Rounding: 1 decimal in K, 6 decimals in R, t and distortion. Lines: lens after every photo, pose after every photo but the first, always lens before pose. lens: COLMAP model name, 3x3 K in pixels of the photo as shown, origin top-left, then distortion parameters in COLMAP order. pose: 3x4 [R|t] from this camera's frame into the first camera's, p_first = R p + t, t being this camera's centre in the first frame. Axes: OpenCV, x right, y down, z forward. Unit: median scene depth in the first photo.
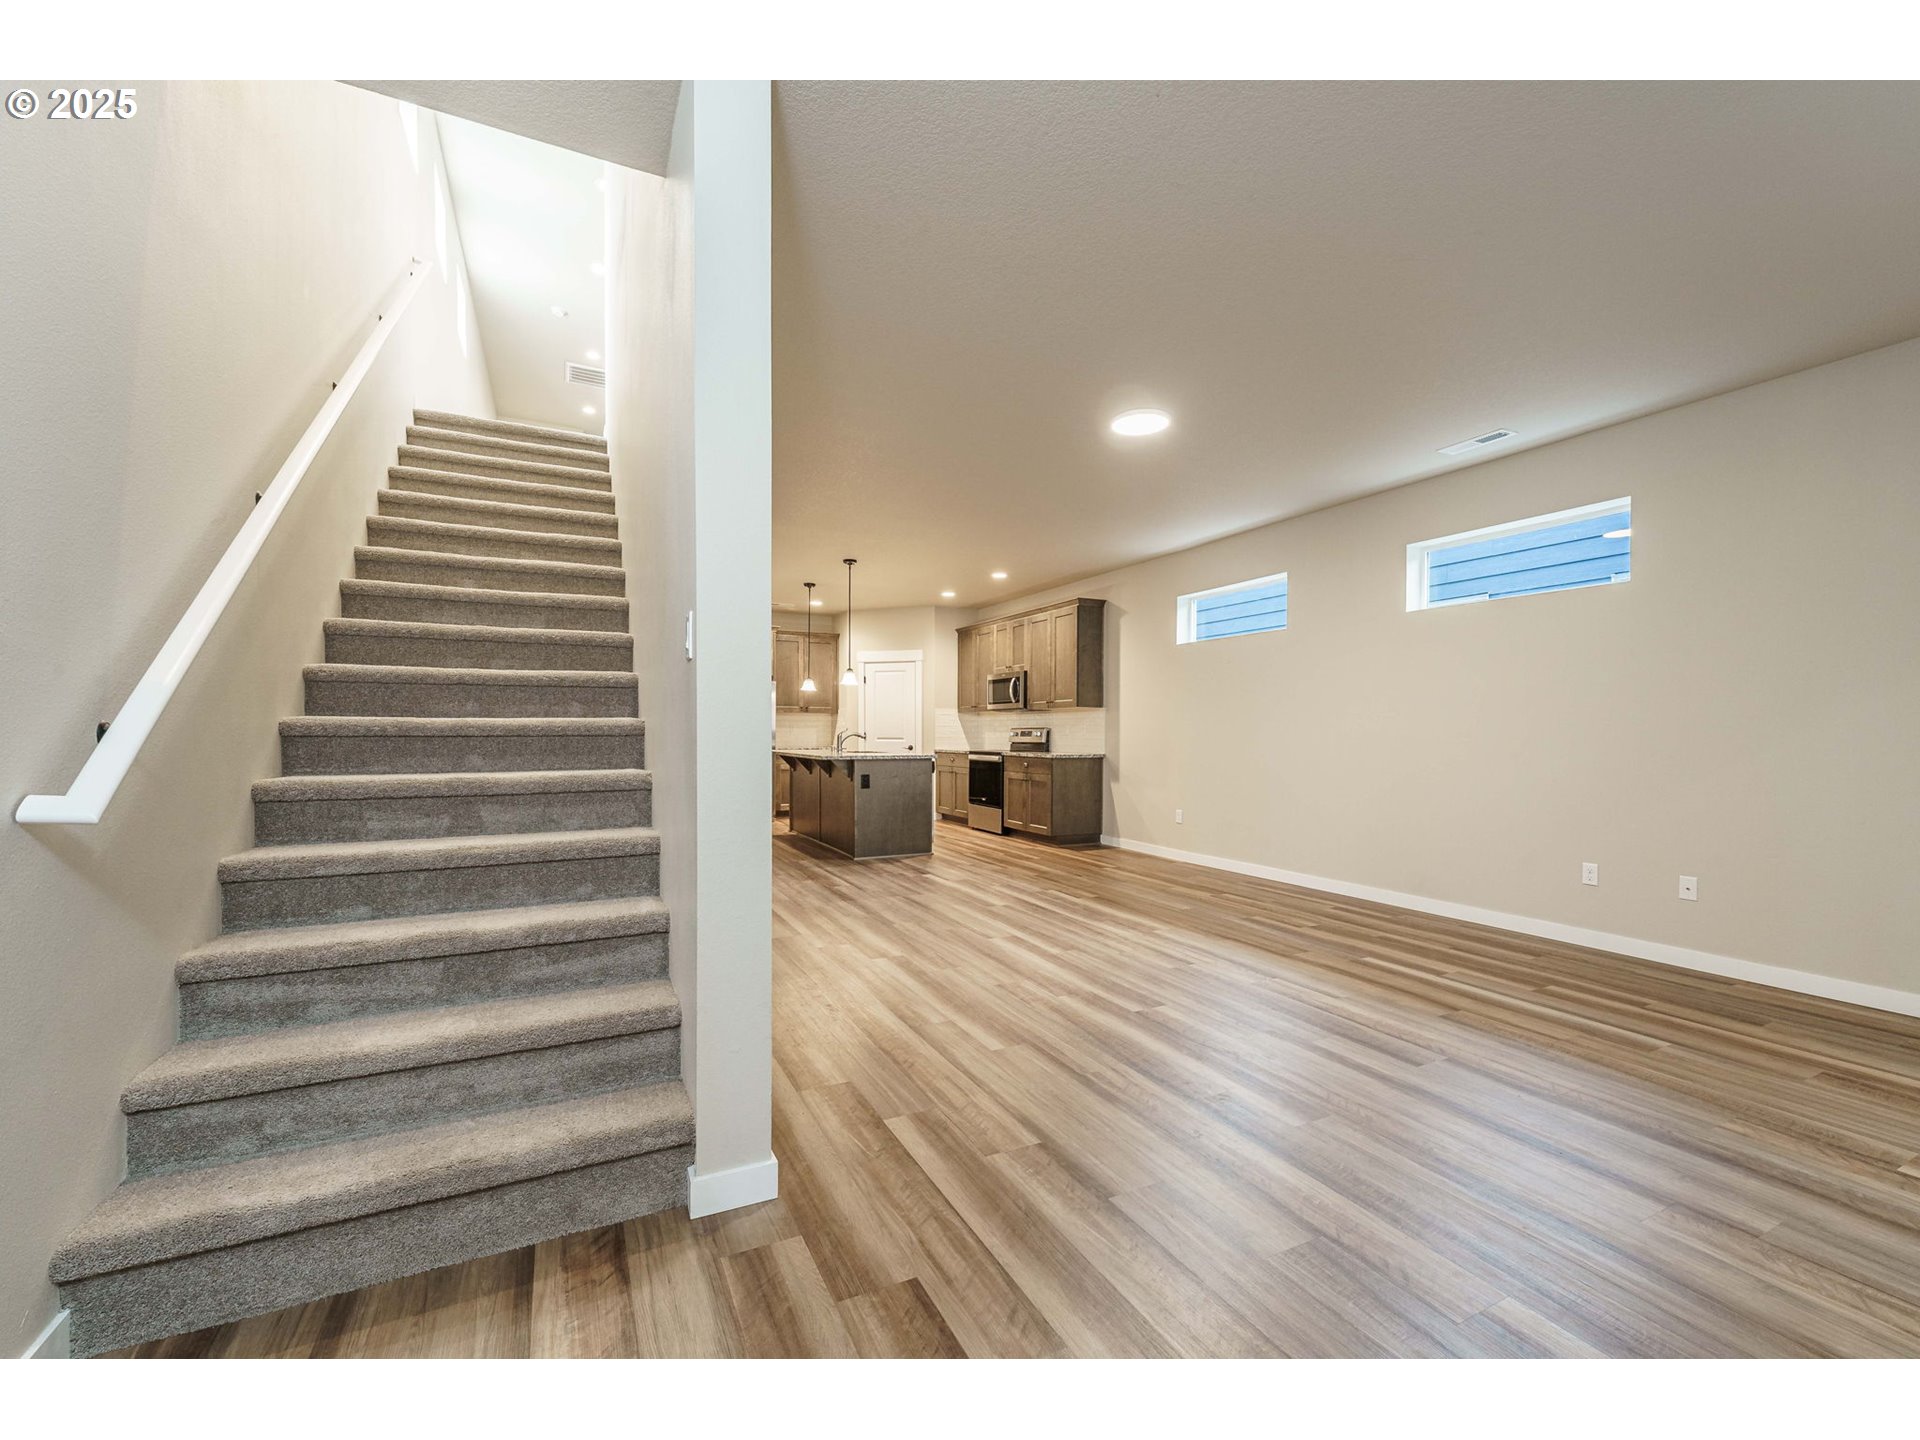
lens RADIAL K [[780.5, 0, 949.4], [0, 780.5, 740.5], [0, 0, 1]] dist [0.003559, -0.001555]
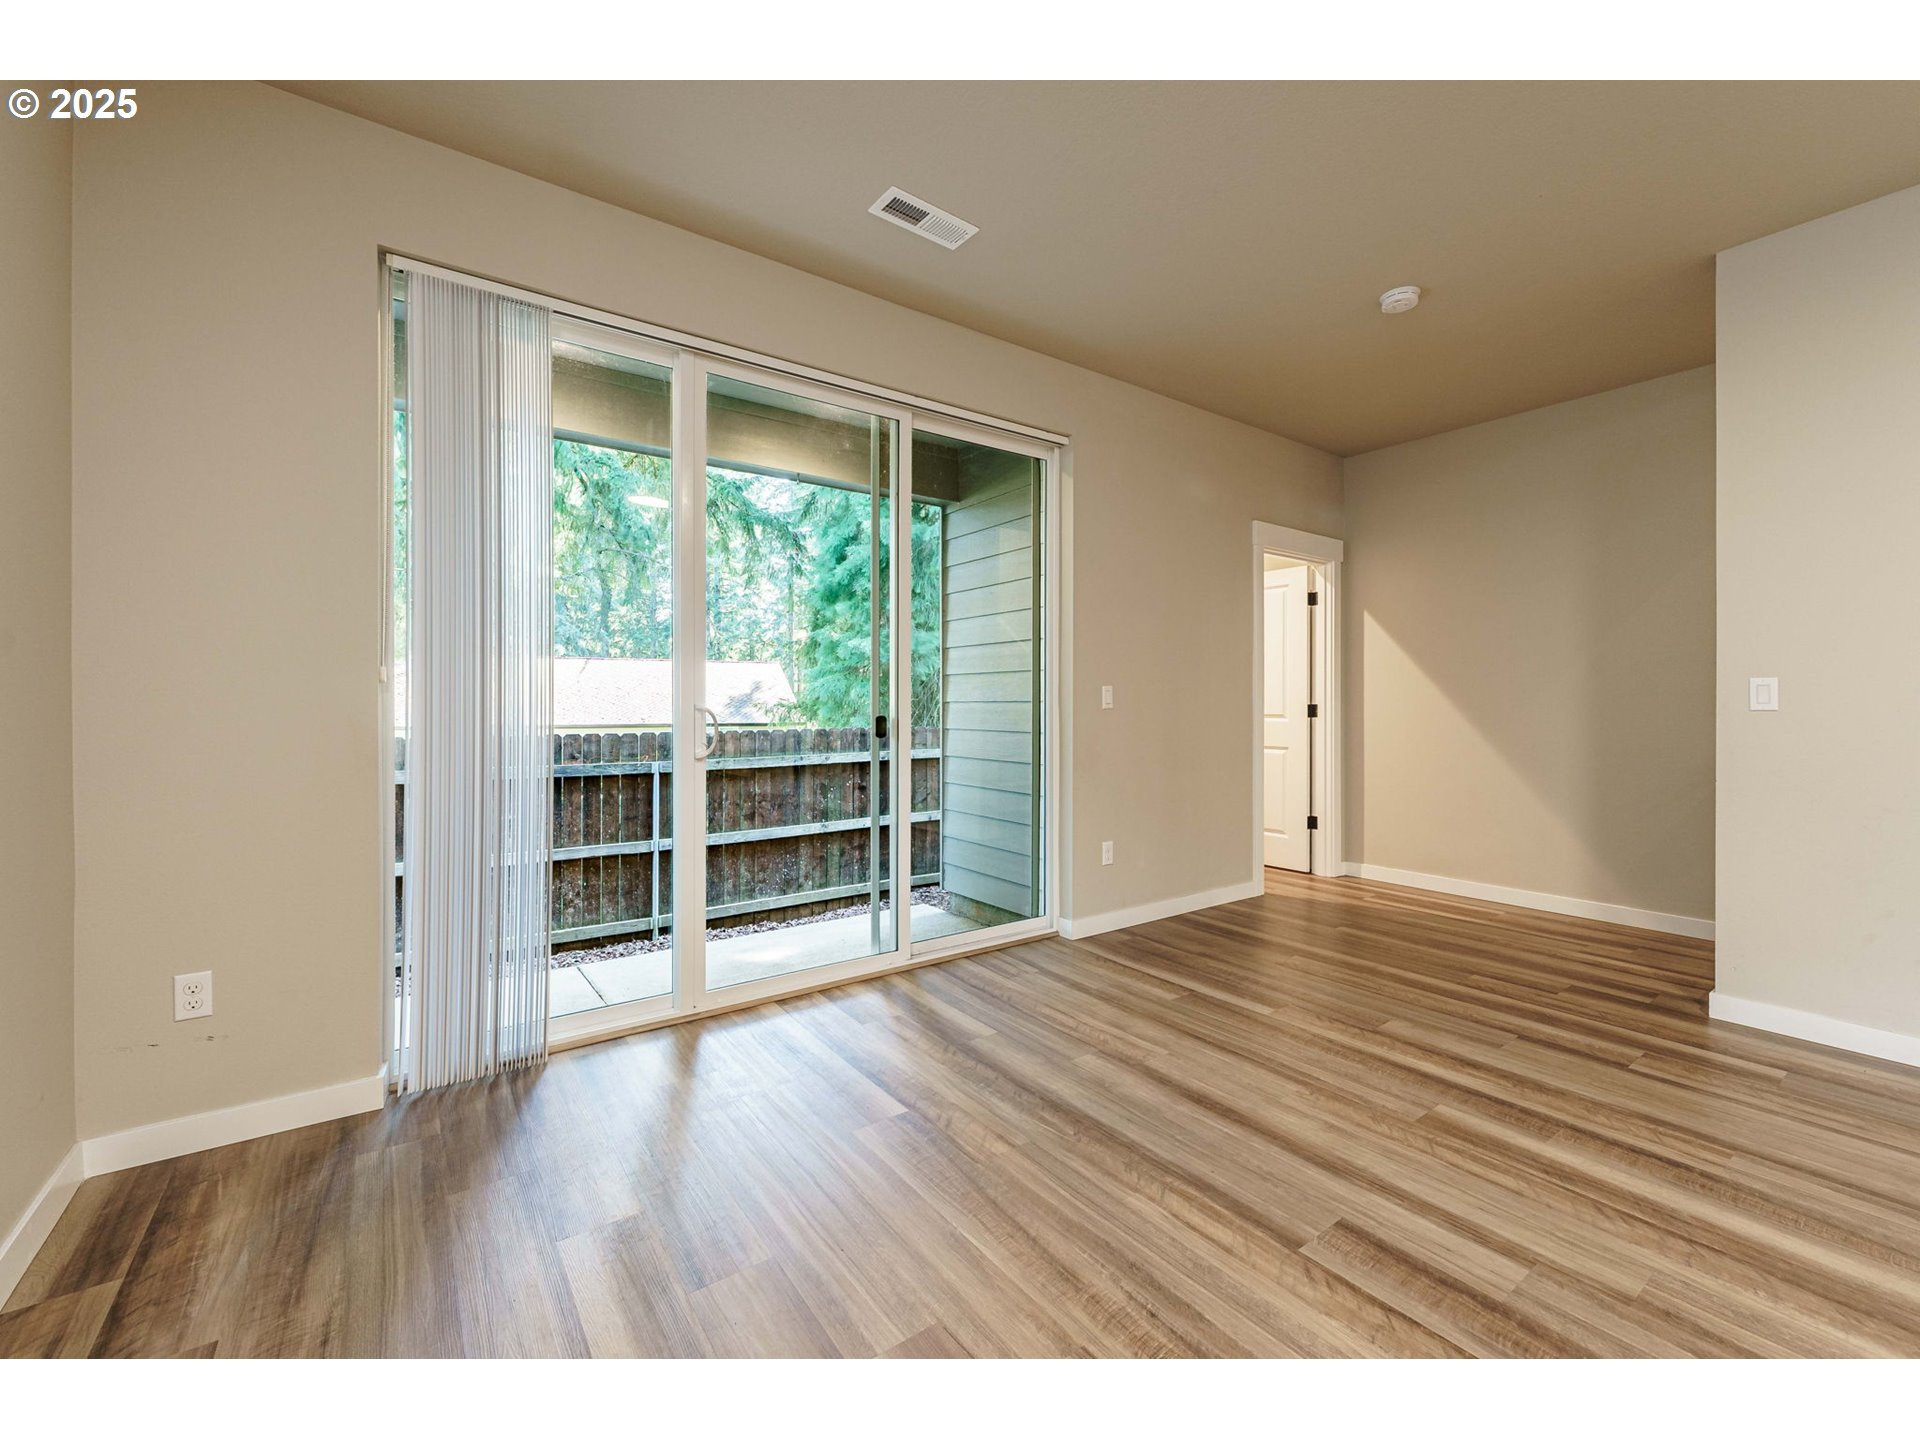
lens RADIAL K [[780.5, 0, 959.4], [0, 780.5, 706.7], [0, 0, 1]] dist [0.003559, -0.001555]
pose [[-0.986456, -0.006384, -0.163899, 0.519162], [-0.008802, 0.999863, 0.014034, -0.005178], [0.163787, 0.015287, -0.986377, 0.804603]]
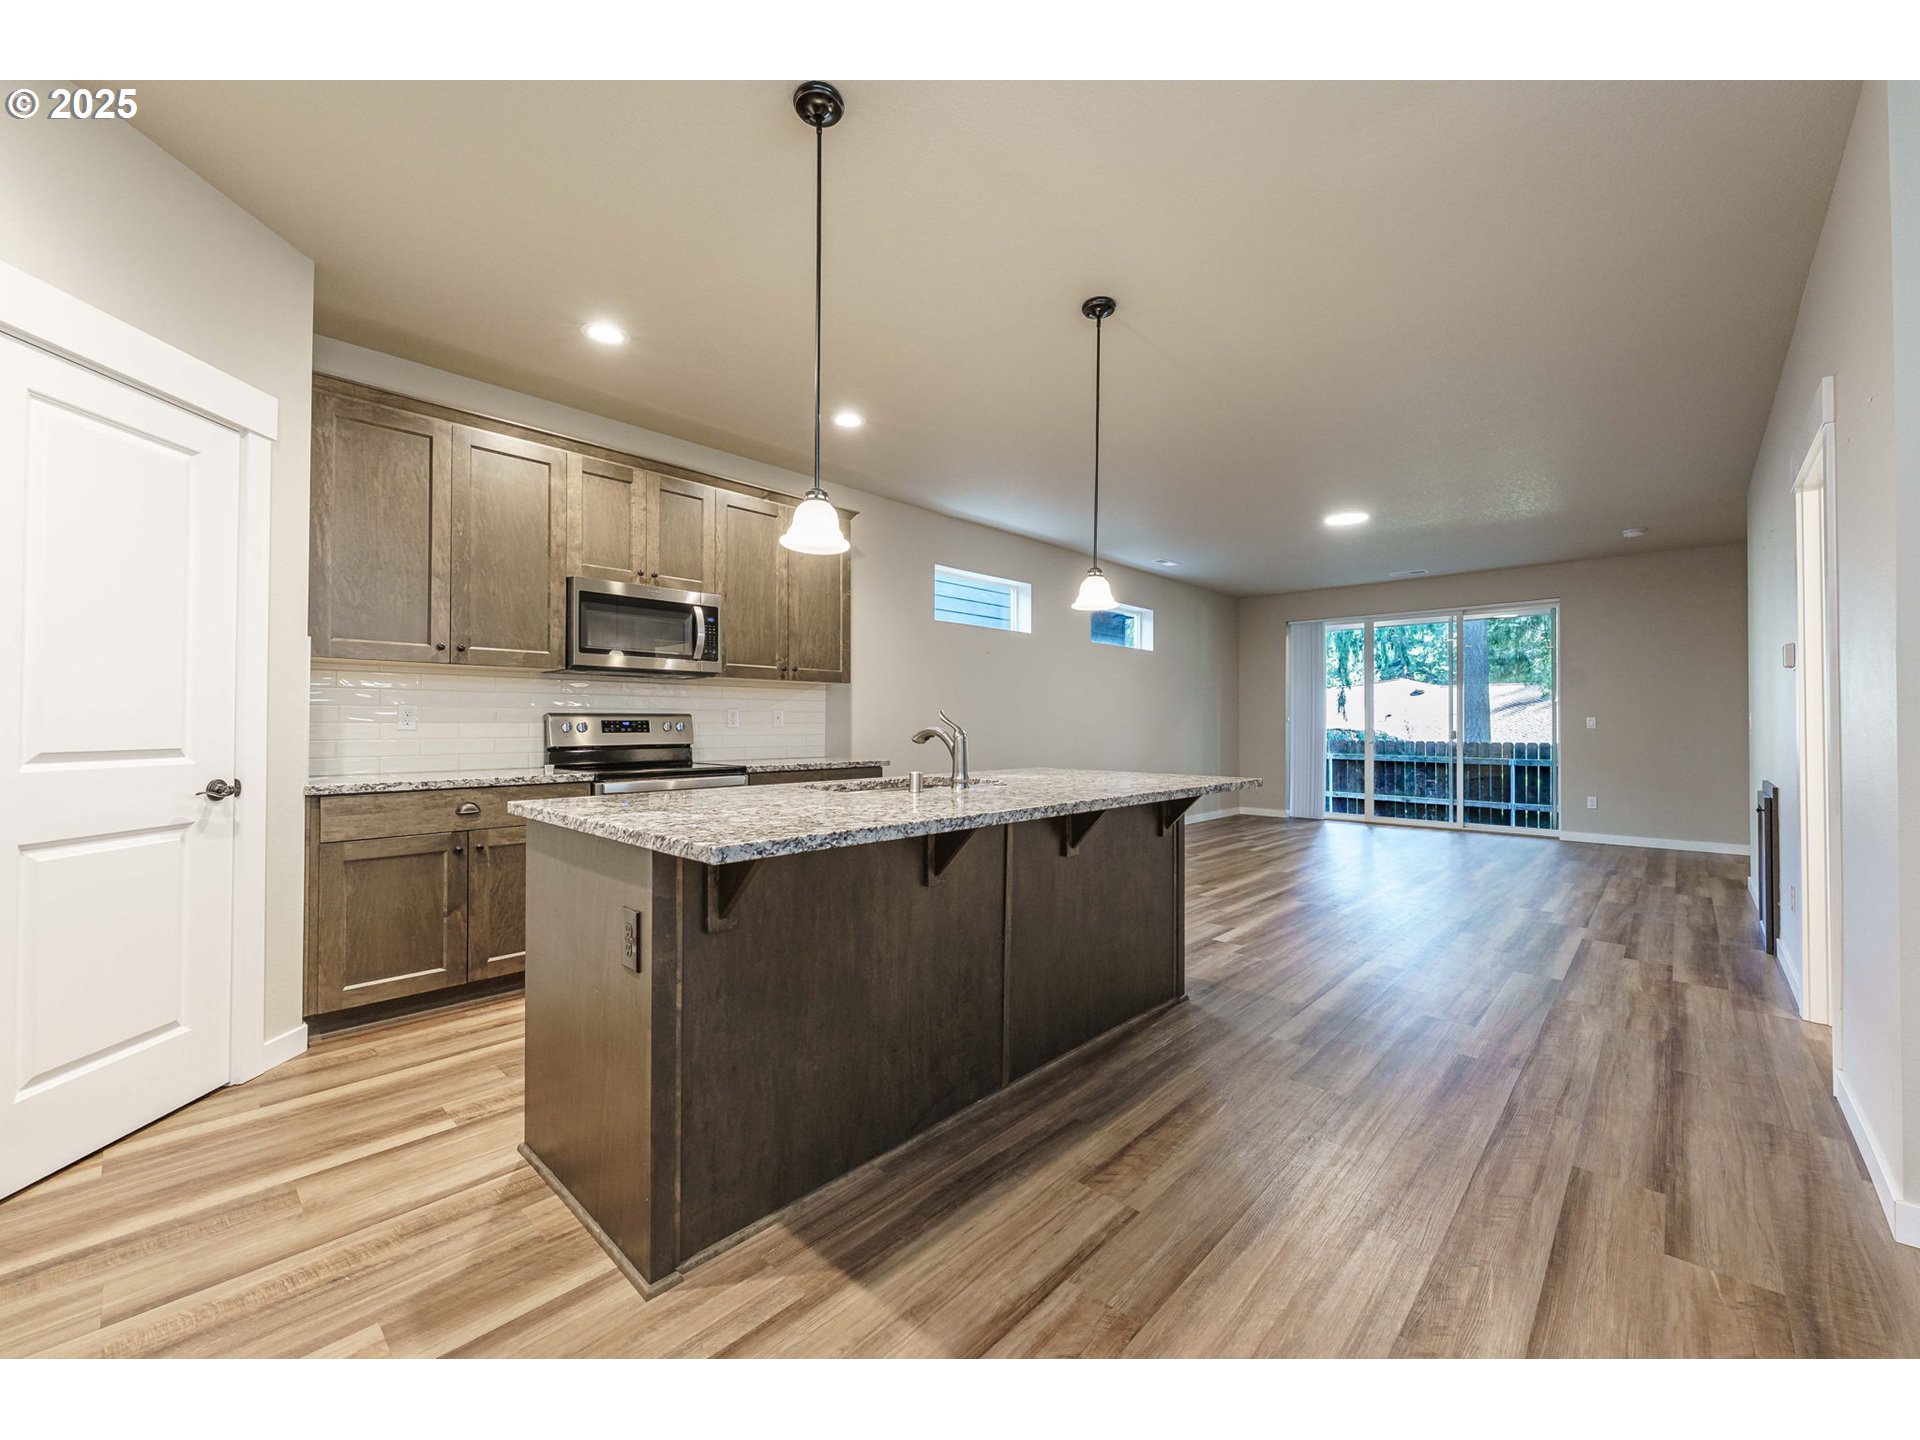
lens RADIAL K [[768.7, 0, 963.1], [0, 768.7, 713.1], [0, 0, 1]] dist [0.000010, -0.000365]
pose [[-0.350435, 0.009259, 0.936541, -0.662552], [0.007585, 0.999946, -0.007048, -0.020426], [-0.936556, 0.004634, -0.350487, 1.677438]]
